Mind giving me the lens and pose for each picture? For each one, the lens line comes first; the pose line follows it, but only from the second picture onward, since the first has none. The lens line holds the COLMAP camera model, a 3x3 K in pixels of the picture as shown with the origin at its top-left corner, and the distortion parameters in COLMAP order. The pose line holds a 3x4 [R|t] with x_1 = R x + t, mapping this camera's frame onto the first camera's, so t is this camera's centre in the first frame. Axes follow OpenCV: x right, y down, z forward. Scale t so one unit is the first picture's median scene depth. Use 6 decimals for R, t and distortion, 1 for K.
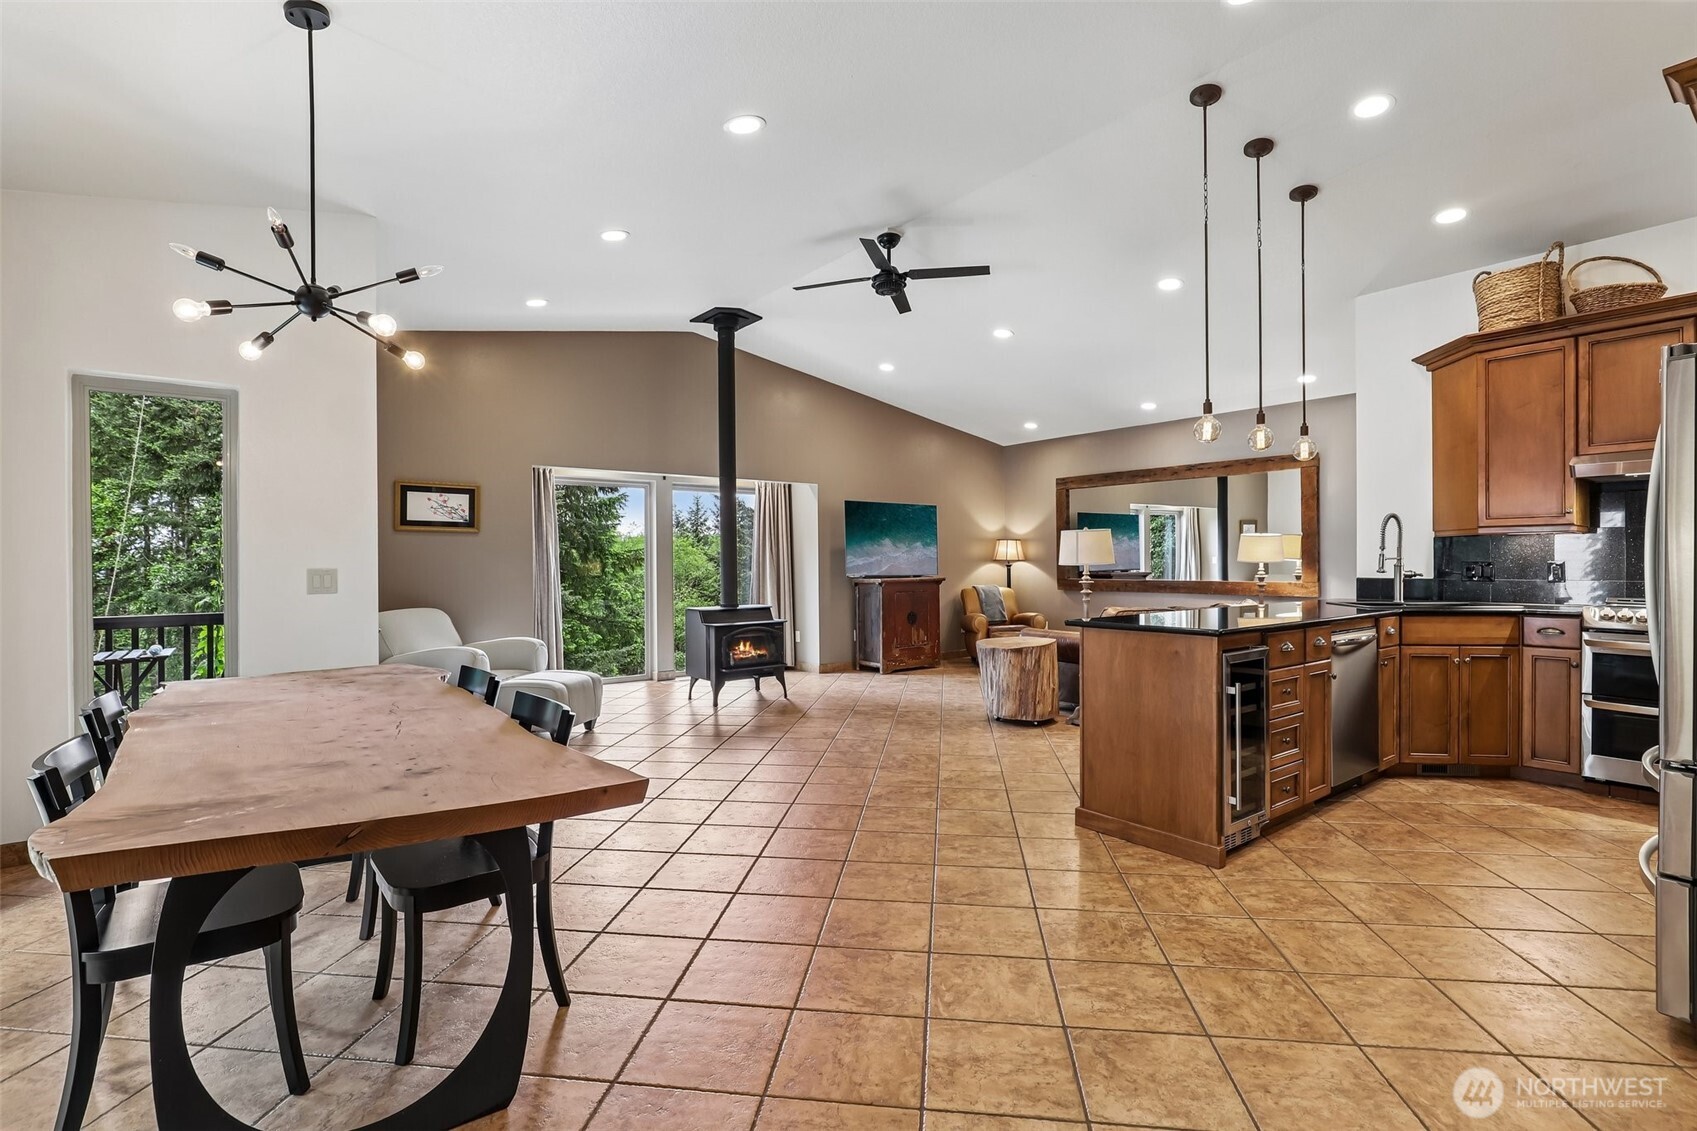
lens RADIAL K [[792.3, 0, 846.1], [0, 792.3, 567.2], [0, 0, 1]] dist [-0.024635, 0.008266]
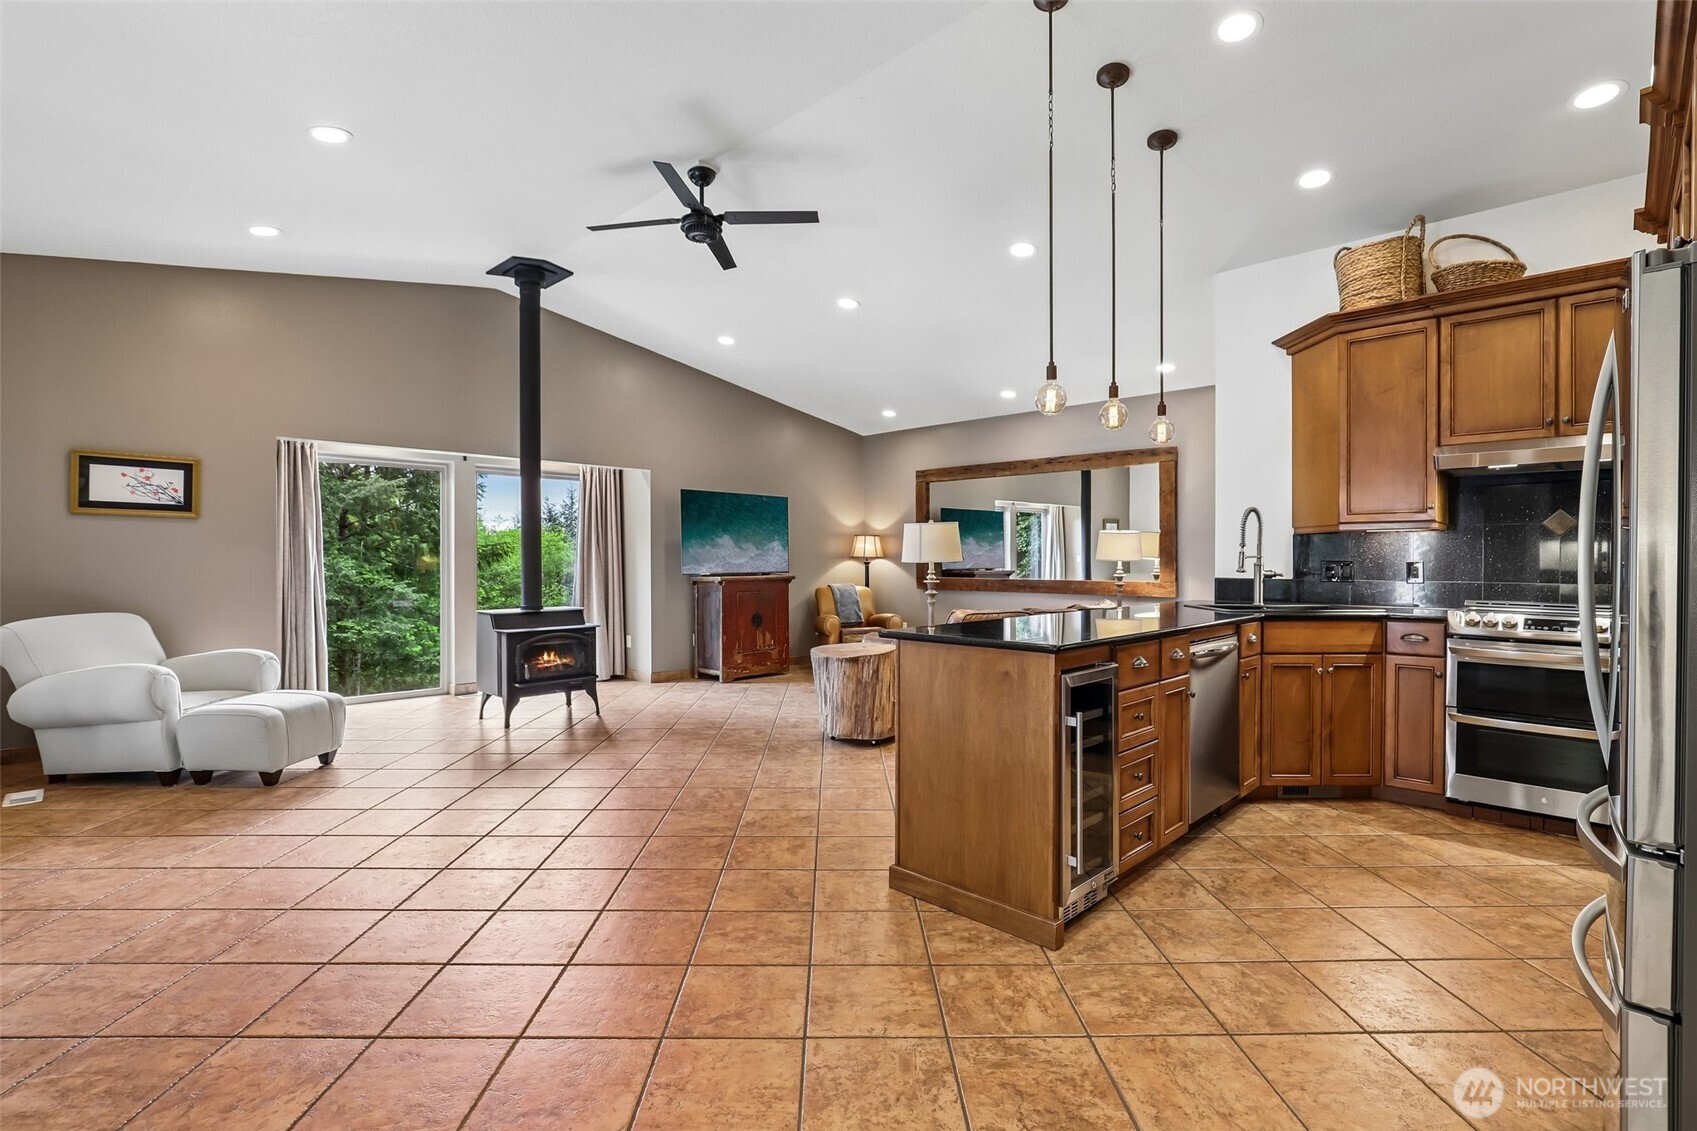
lens RADIAL K [[792.3, 0, 843.8], [0, 792.3, 563.2], [0, 0, 1]] dist [-0.024635, 0.008266]
pose [[0.990056, 0.005255, 0.140577, 0.080850], [-0.005010, 0.999985, -0.002092, 0.000438], [-0.140586, 0.001367, 0.990067, 0.133168]]
